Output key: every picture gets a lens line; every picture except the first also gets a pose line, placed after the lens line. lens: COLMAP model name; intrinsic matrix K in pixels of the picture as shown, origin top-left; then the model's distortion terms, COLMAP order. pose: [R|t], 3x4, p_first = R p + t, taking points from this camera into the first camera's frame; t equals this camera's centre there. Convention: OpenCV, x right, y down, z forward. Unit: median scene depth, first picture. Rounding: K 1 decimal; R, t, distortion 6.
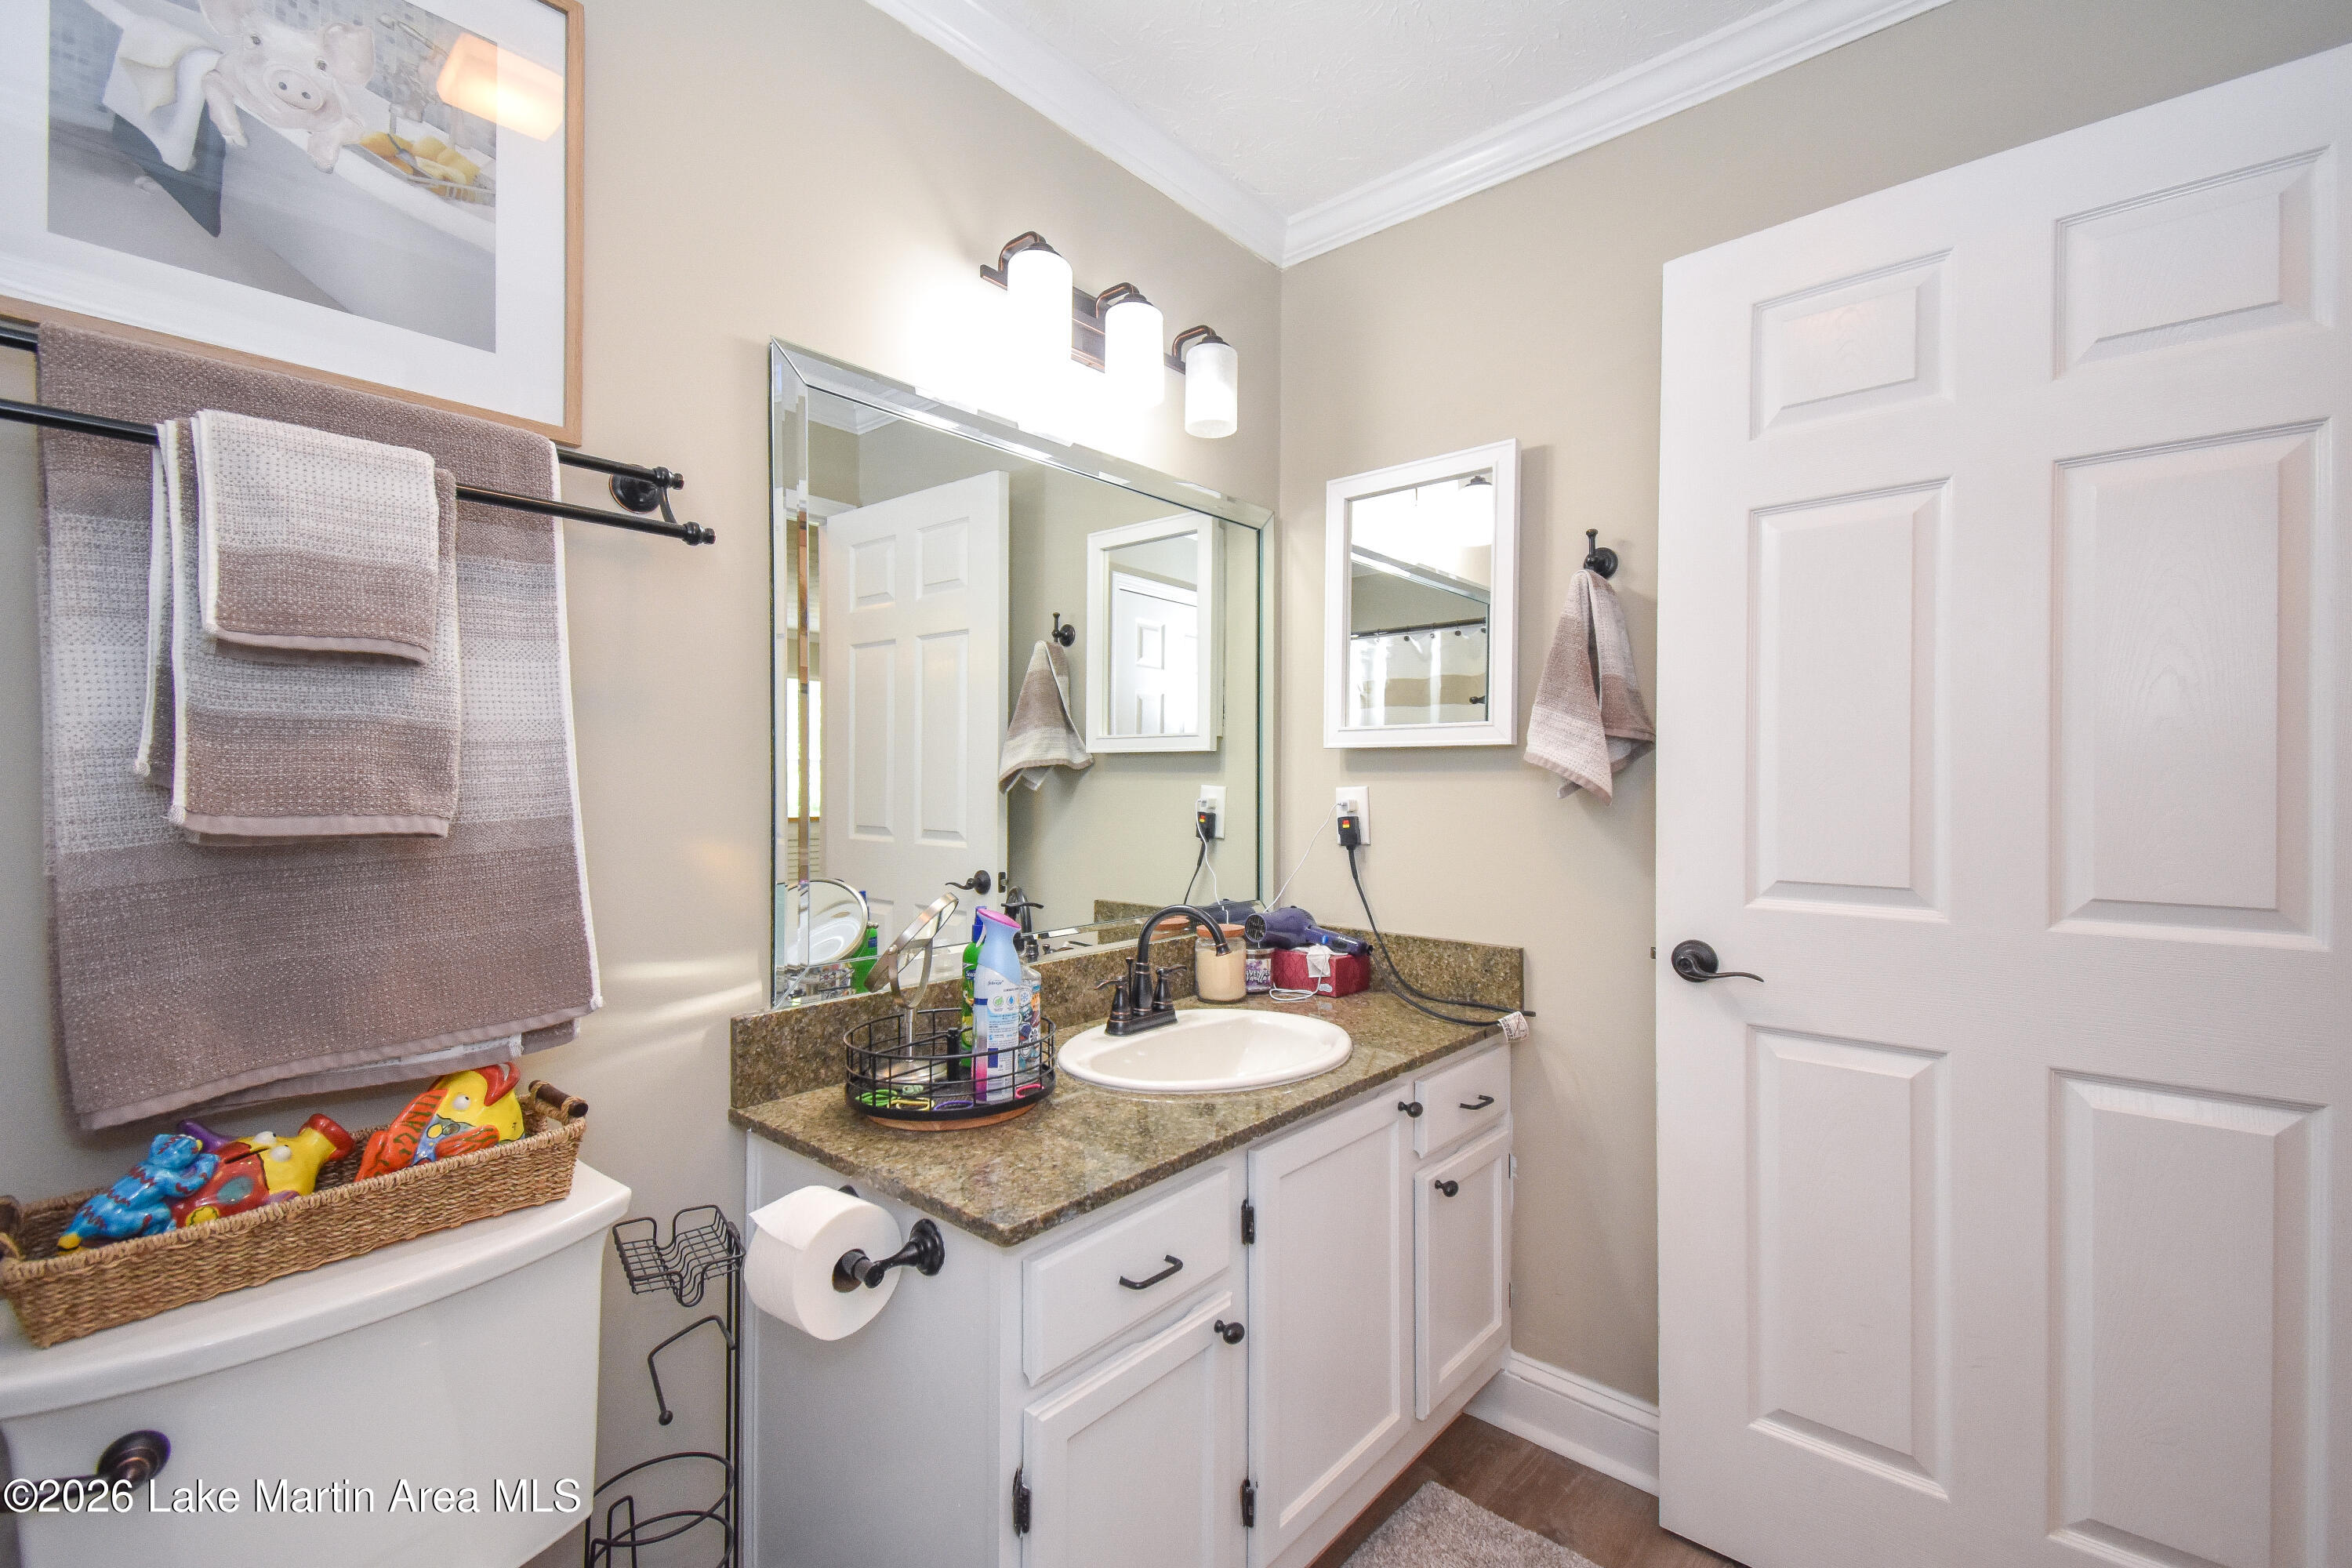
lens RADIAL K [[1005.5, 0, 1201.4], [0, 1005.5, 769.3], [0, 0, 1]] dist [0.020432, -0.000123]
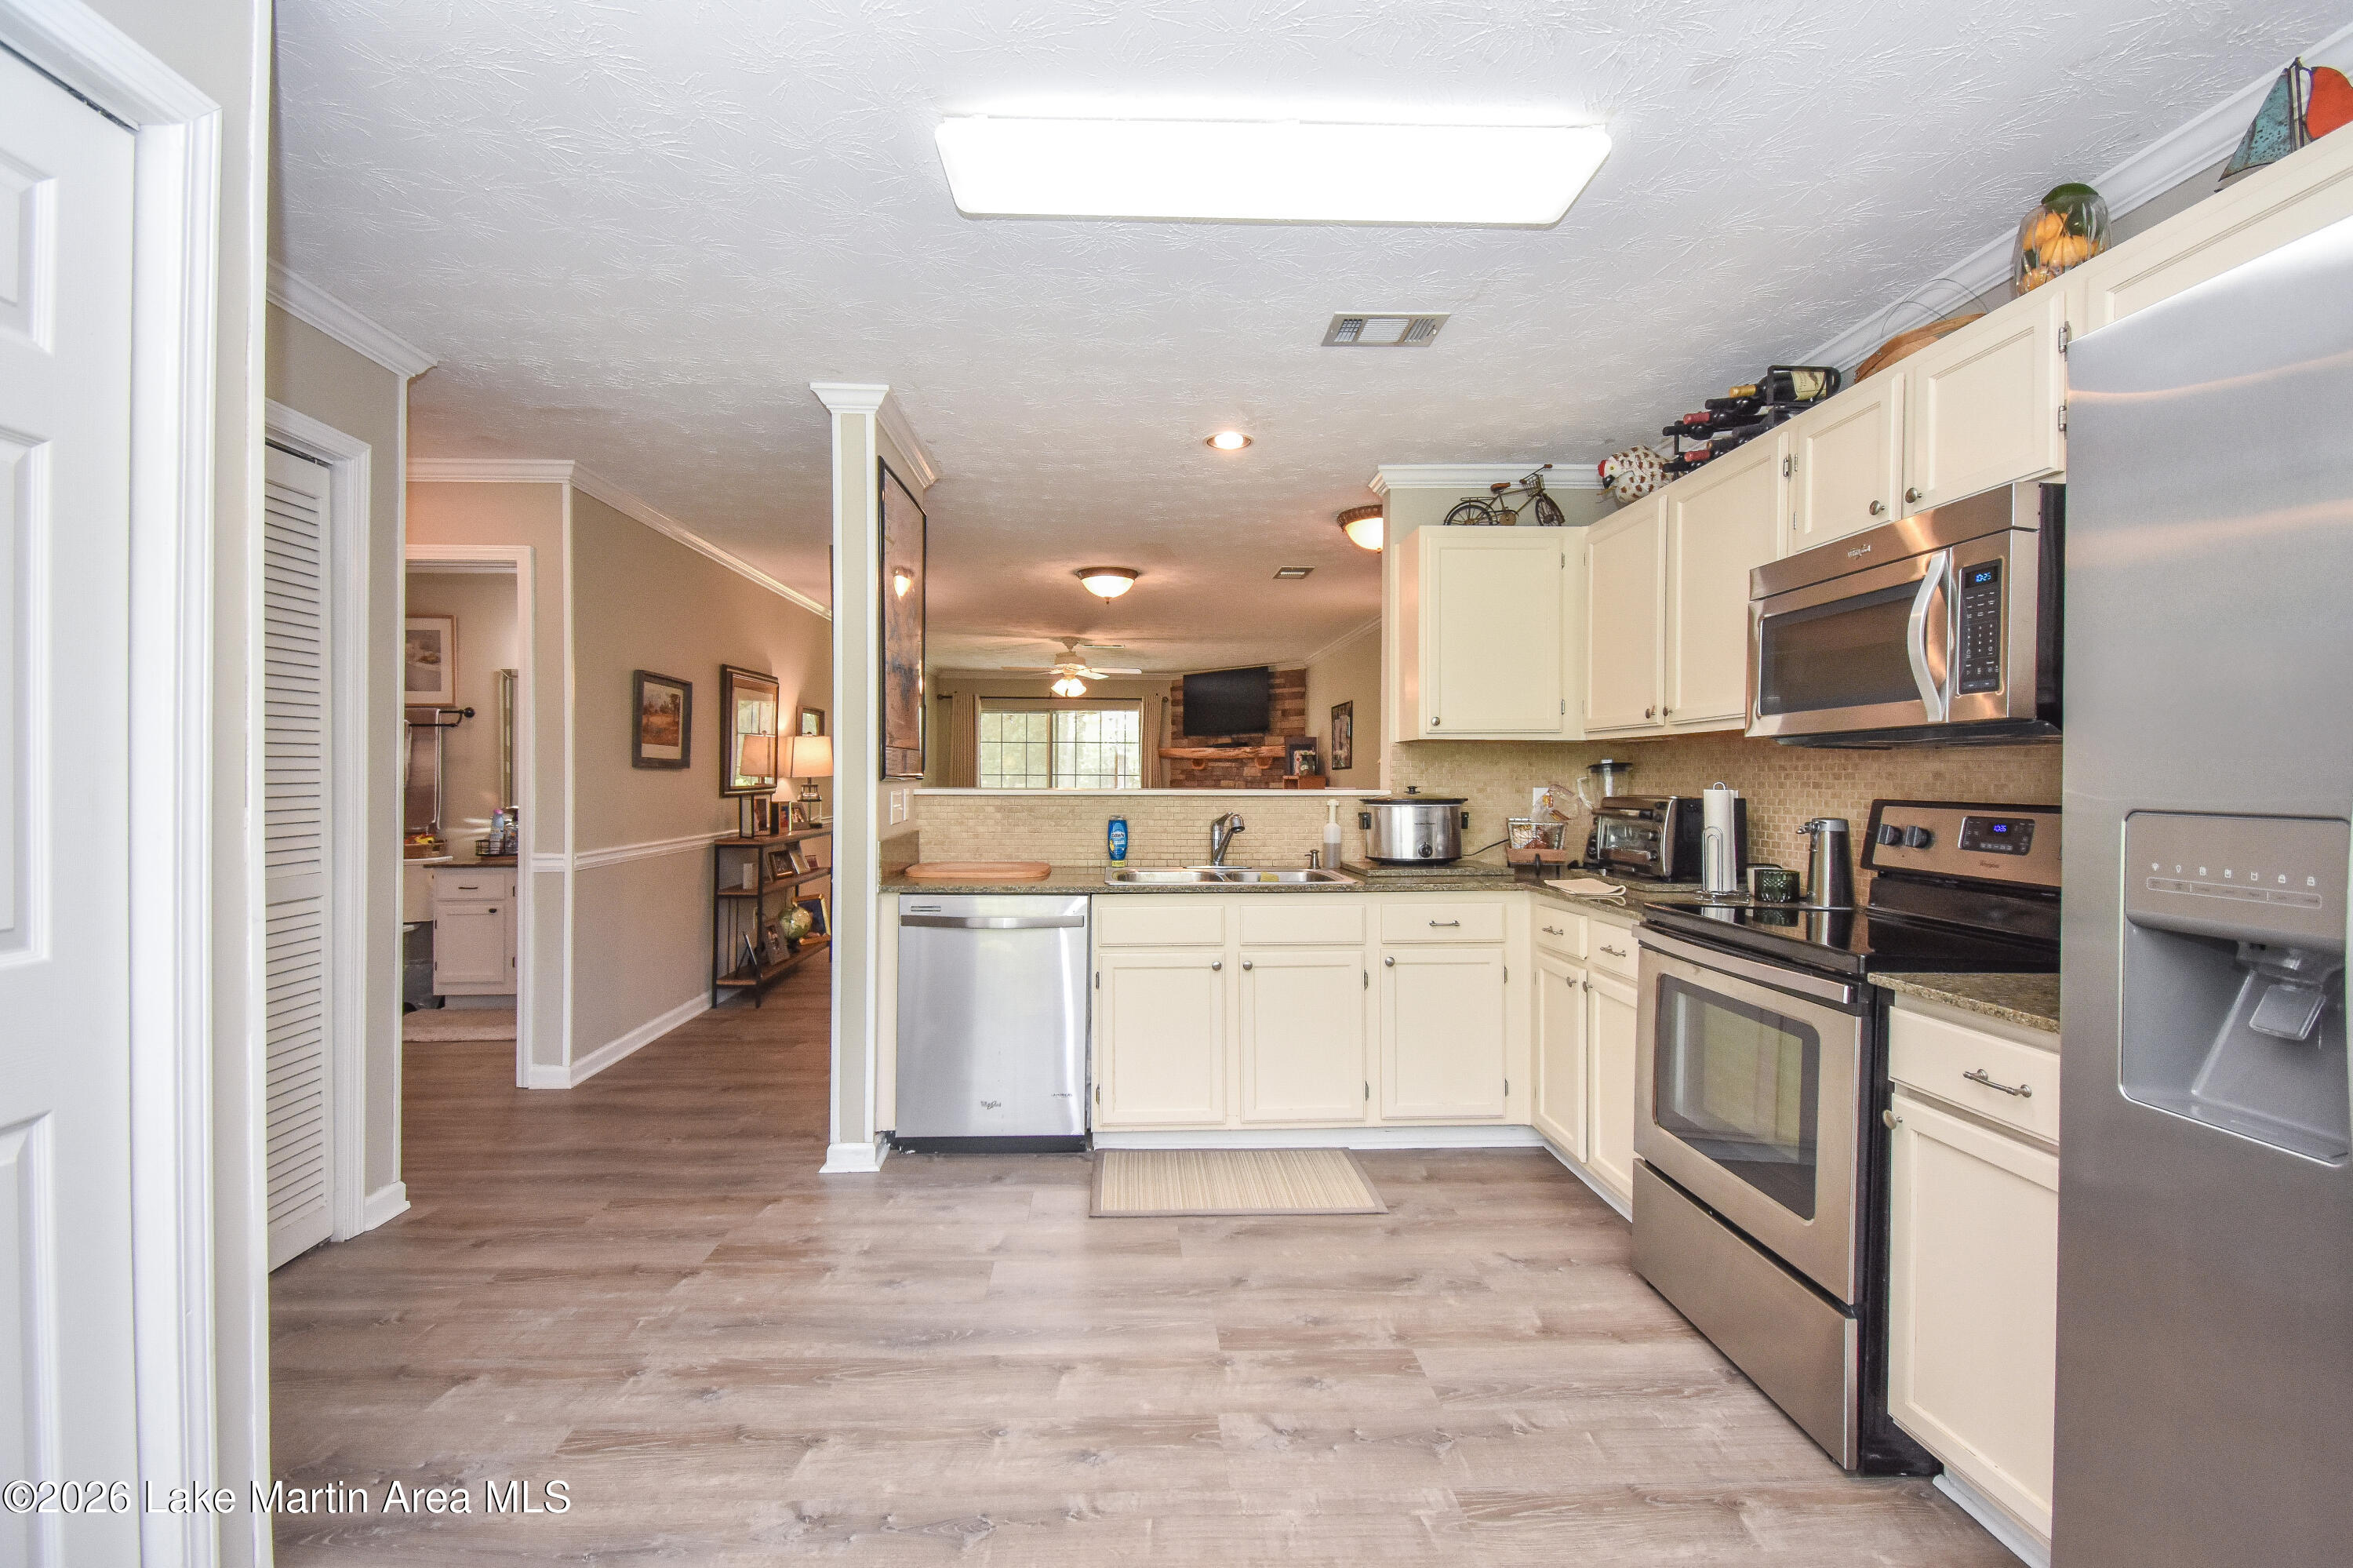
lens RADIAL K [[1045.5, 0, 1154.2], [0, 1045.5, 777.0], [0, 0, 1]] dist [0.045097, -0.028526]
pose [[0.685383, -0.004375, -0.728169, 6.032003], [0.013234, 0.999892, 0.006449, 0.015844], [0.728062, -0.014057, 0.685367, -0.005608]]
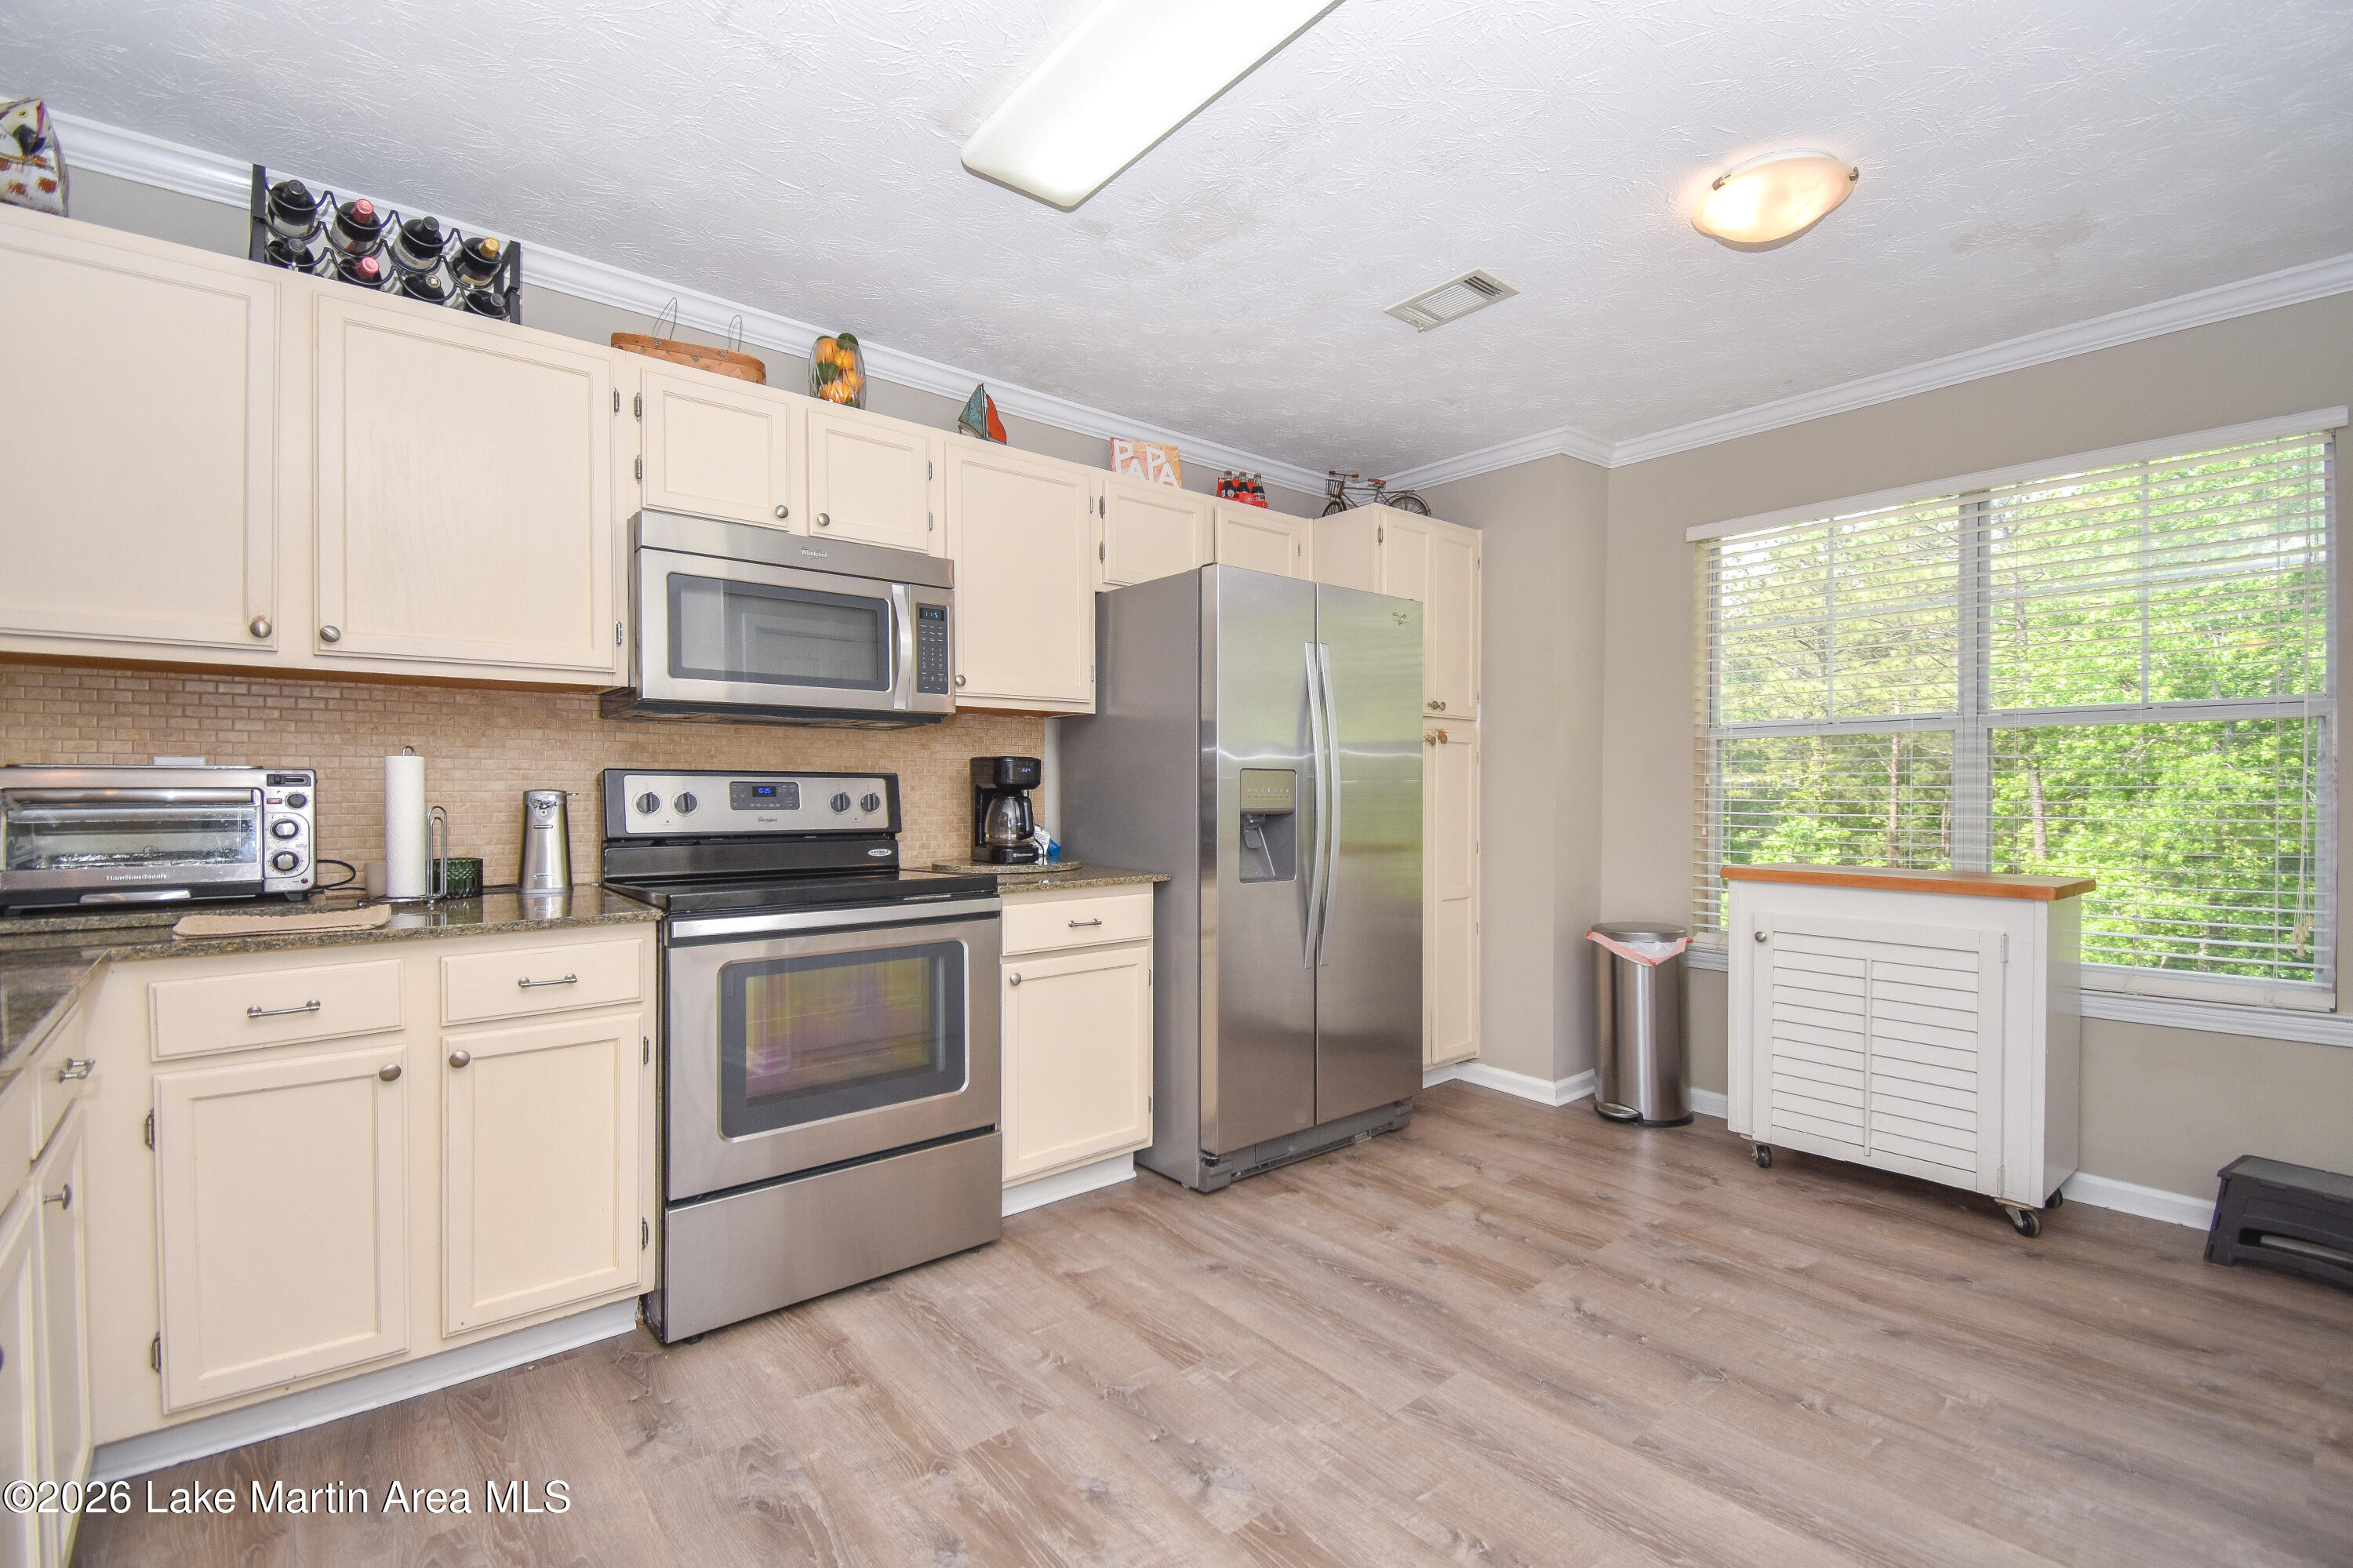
lens RADIAL K [[1033.3, 0, 1183.9], [0, 1033.3, 793.8], [0, 0, 1]] dist [0.001083, -0.000265]
pose [[0.148606, -0.017419, 0.988743, 3.131663], [-0.021997, 0.999539, 0.020916, 0.087836], [-0.988652, -0.024857, 0.148155, 1.295775]]
